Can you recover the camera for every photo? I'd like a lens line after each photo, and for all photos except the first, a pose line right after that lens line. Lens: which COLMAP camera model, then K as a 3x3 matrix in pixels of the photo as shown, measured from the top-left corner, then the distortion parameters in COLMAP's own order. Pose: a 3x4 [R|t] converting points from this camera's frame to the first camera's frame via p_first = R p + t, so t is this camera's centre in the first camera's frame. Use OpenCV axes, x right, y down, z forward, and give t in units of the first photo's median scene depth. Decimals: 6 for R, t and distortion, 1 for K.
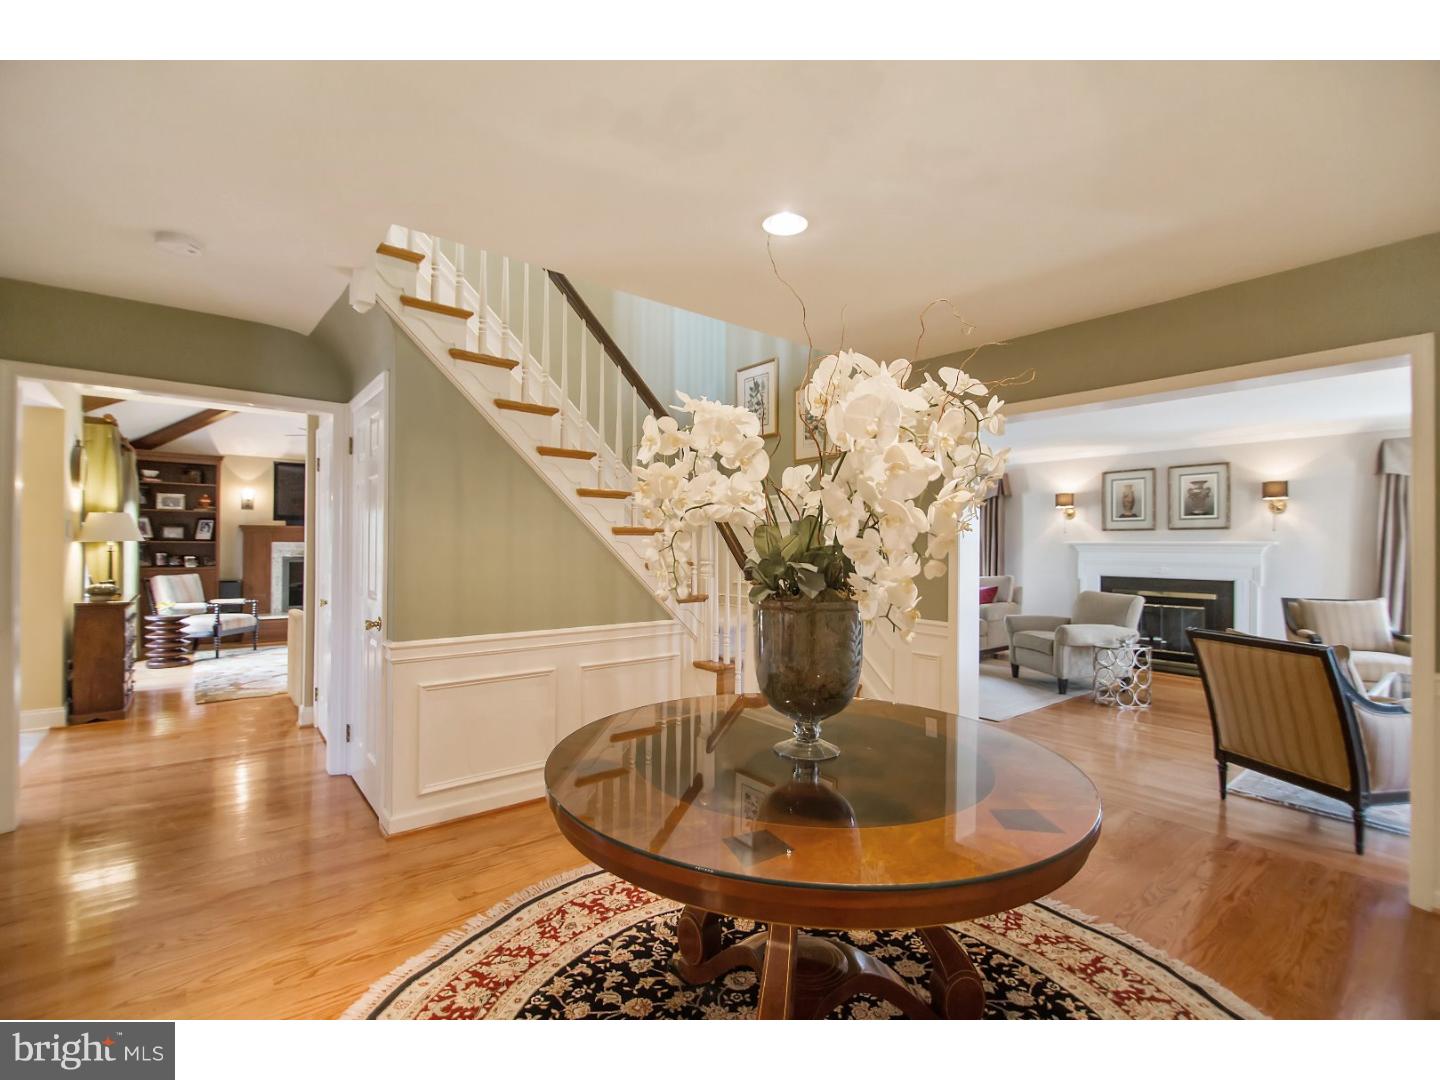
lens RADIAL K [[661.8, 0, 727.9], [0, 661.8, 544.4], [0, 0, 1]] dist [-0.012288, -0.001956]
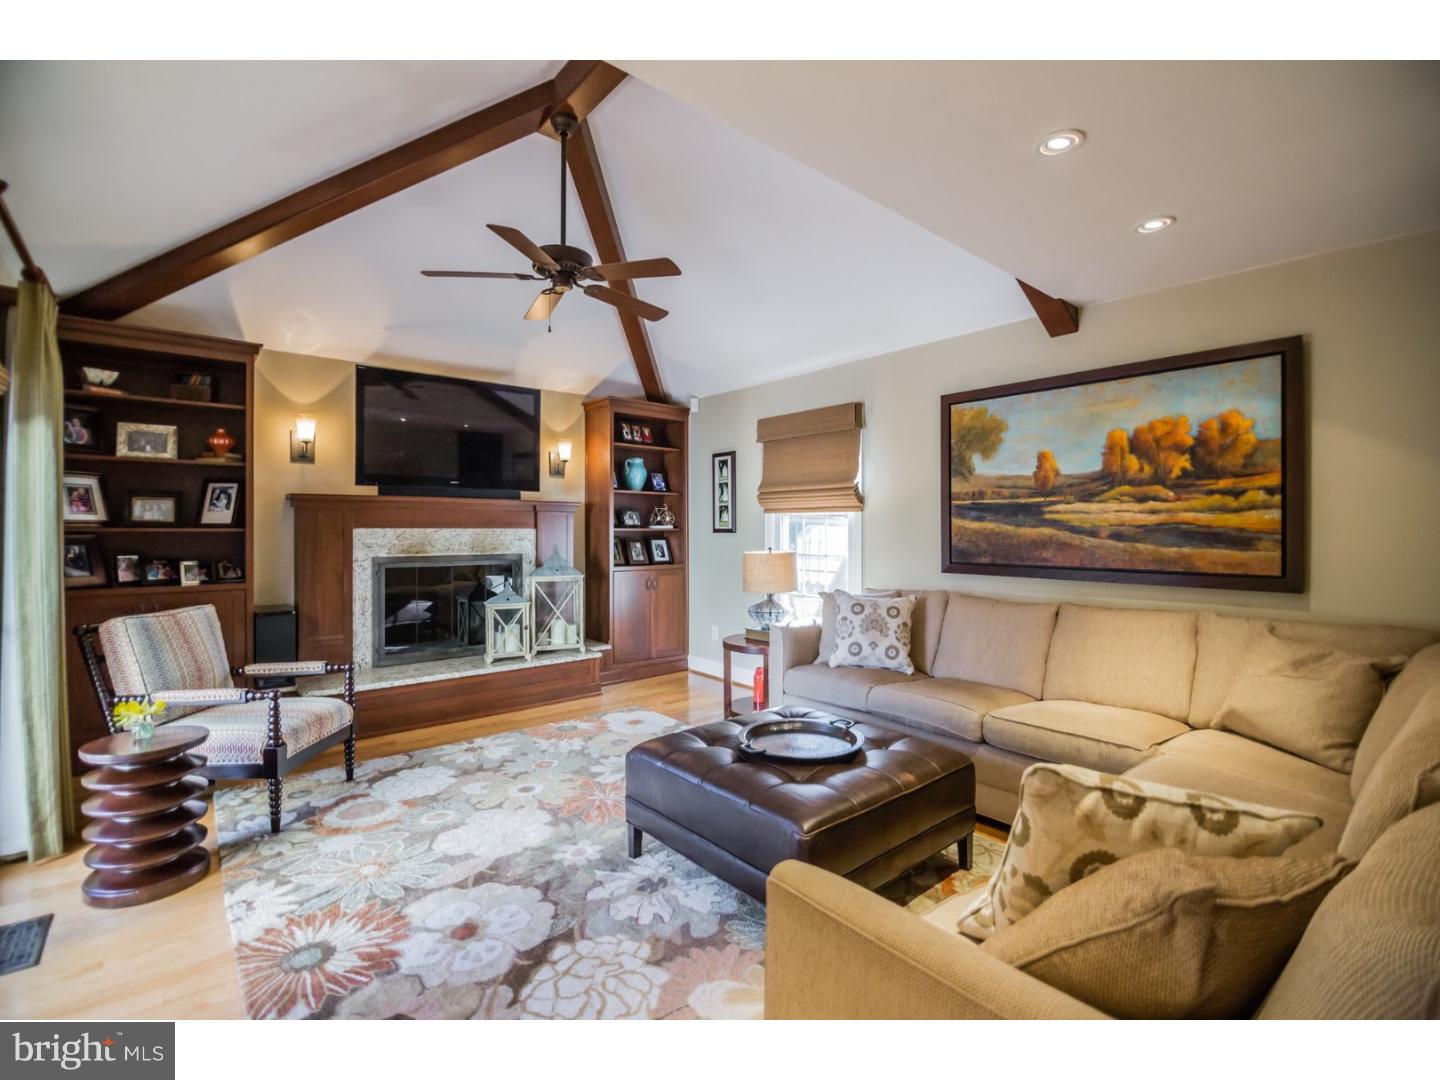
lens RADIAL K [[661.8, 0, 706.6], [0, 661.8, 531.0], [0, 0, 1]] dist [-0.012288, -0.001956]
pose [[0.999976, -0.005527, 0.004121, -0.461055], [0.005482, 0.999926, 0.010853, -0.005953], [-0.004180, -0.010831, 0.999933, 0.539816]]
